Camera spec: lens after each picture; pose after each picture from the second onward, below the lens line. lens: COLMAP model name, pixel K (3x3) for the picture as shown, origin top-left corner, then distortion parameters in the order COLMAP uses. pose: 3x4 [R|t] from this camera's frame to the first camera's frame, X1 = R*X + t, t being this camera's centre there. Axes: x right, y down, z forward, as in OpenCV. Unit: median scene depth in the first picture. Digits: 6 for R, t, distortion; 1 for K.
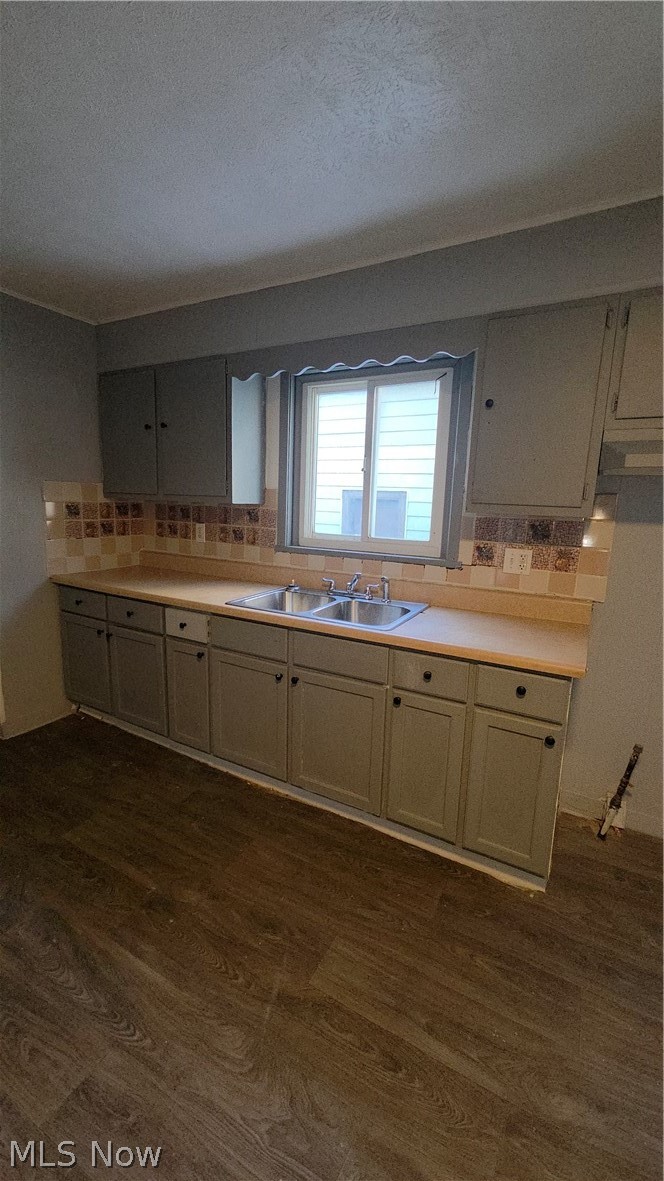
lens RADIAL K [[482.1, 0, 324.3], [0, 482.1, 580.1], [0, 0, 1]] dist [0.012463, 0.000047]
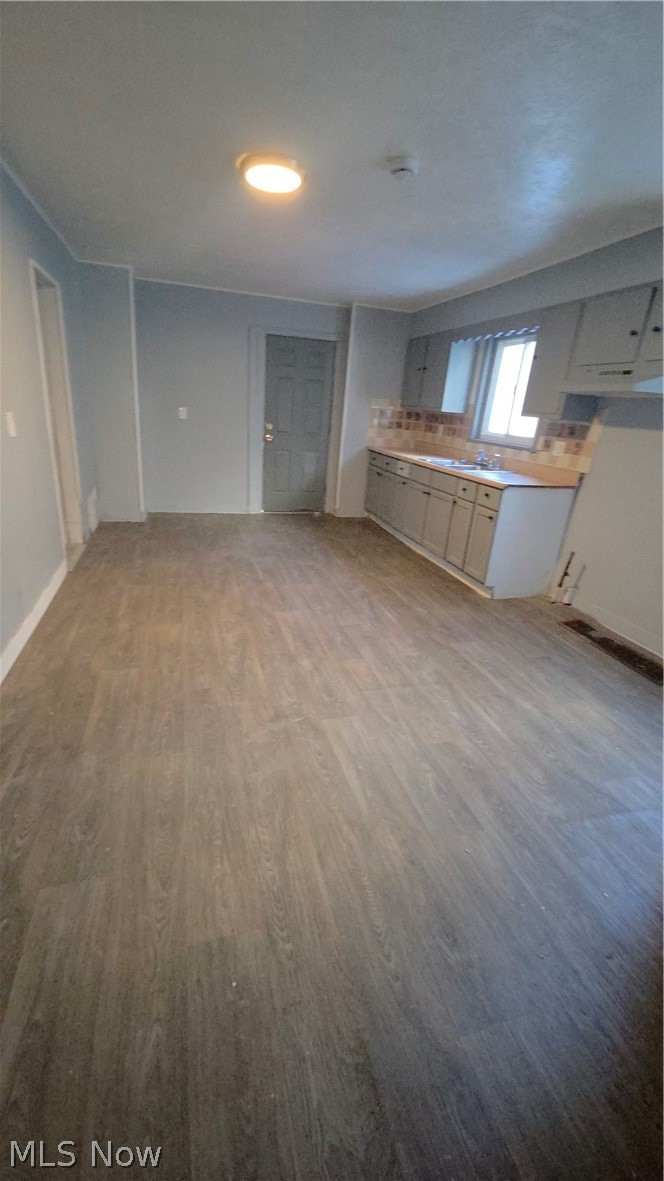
lens RADIAL K [[482.1, 0, 324.3], [0, 482.1, 580.1], [0, 0, 1]] dist [0.012463, 0.000047]
pose [[0.706264, 0.264481, -0.656689, 0.938867], [-0.172755, 0.963939, 0.202429, 0.184234], [0.686547, -0.029522, 0.726486, -0.752085]]
